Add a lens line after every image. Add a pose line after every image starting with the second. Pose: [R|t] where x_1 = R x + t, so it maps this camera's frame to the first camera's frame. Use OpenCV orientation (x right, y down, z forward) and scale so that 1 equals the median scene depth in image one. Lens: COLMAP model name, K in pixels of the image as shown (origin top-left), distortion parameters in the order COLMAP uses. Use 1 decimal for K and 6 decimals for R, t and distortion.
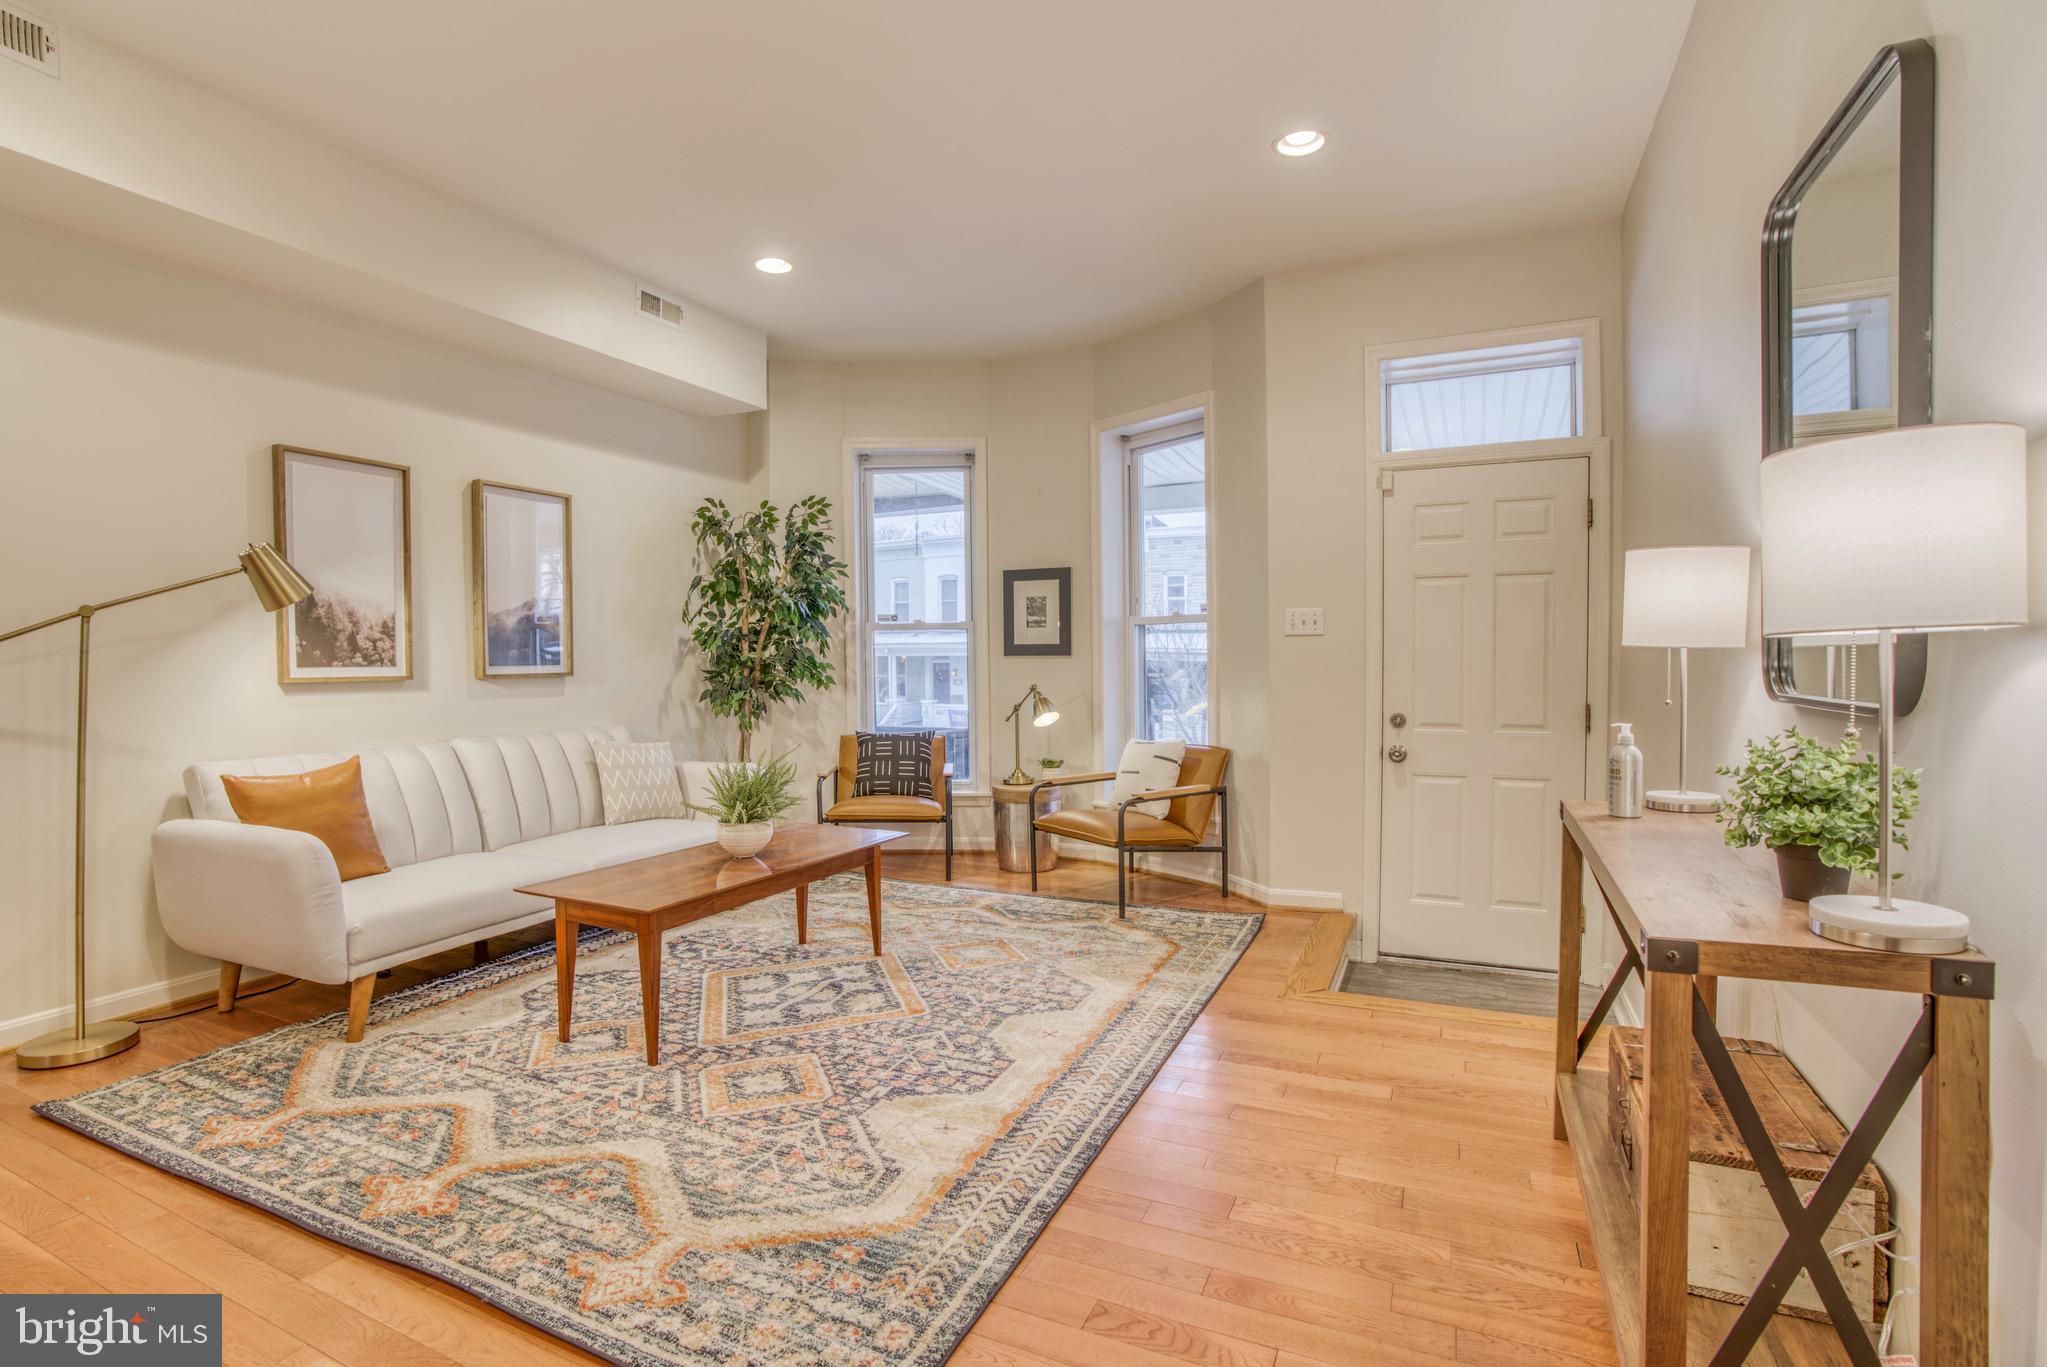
lens RADIAL K [[948.2, 0, 1008.5], [0, 948.2, 687.4], [0, 0, 1]] dist [-0.072676, 0.028023]
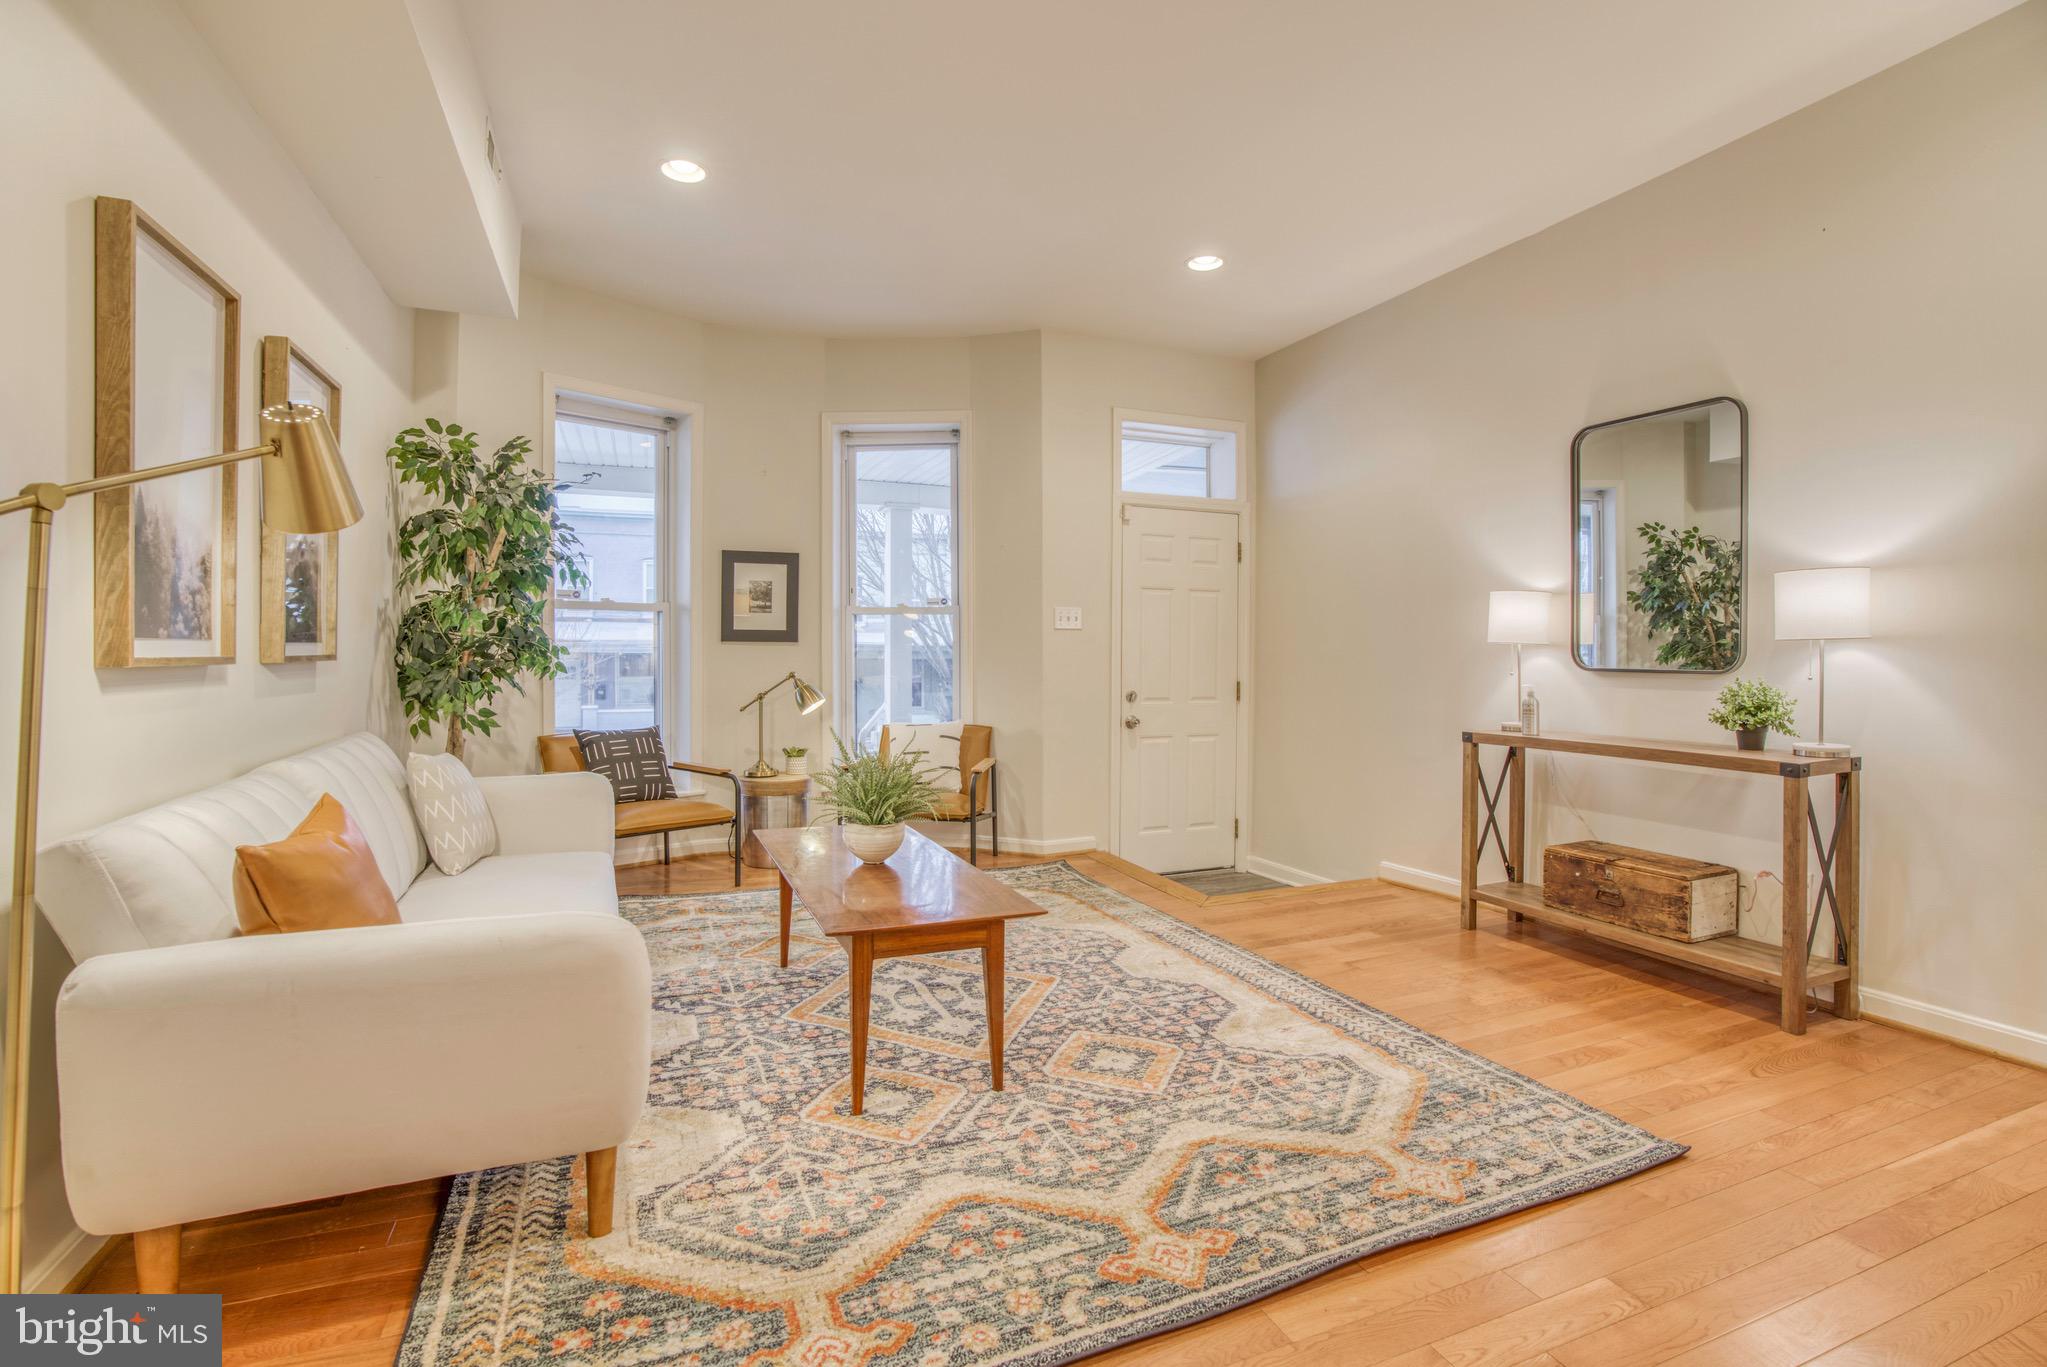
lens RADIAL K [[931.2, 0, 998.0], [0, 931.2, 654.7], [0, 0, 1]] dist [-0.071537, 0.027085]
pose [[0.685997, 0.008286, 0.727558, -0.914250], [0.010977, 0.999703, -0.021736, 0.004614], [-0.727522, 0.022898, 0.685702, 0.339817]]
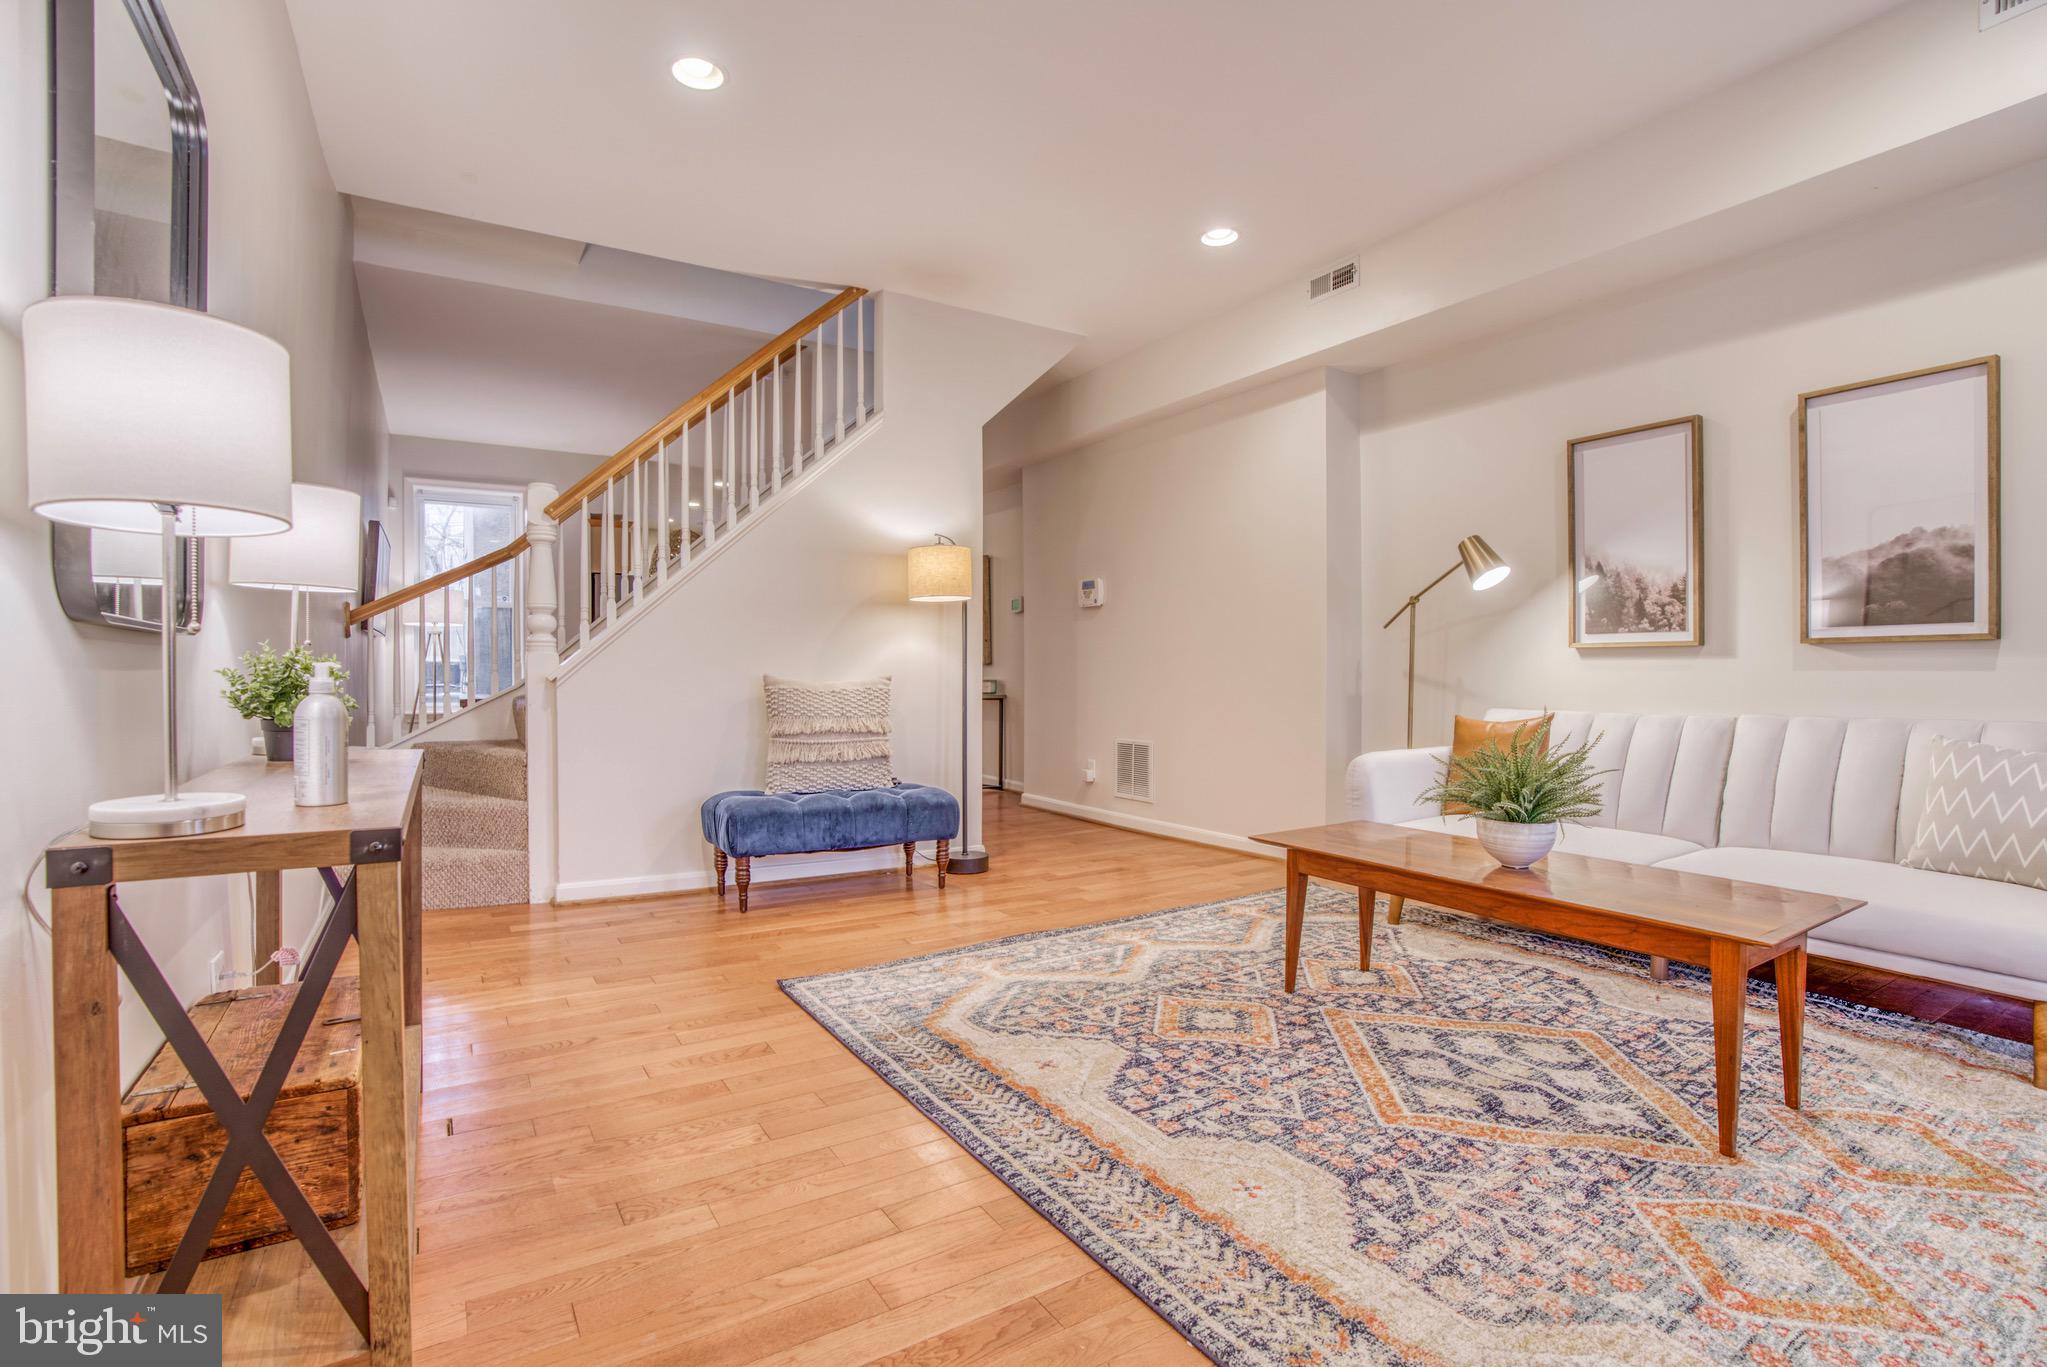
lens RADIAL K [[942.1, 0, 1005.1], [0, 942.1, 675.7], [0, 0, 1]] dist [-0.071540, 0.025875]
pose [[-0.539753, 0.010892, -0.841753, 0.621443], [-0.019422, 0.999489, 0.025387, 0.015921], [0.841599, 0.030051, -0.539266, 1.147028]]
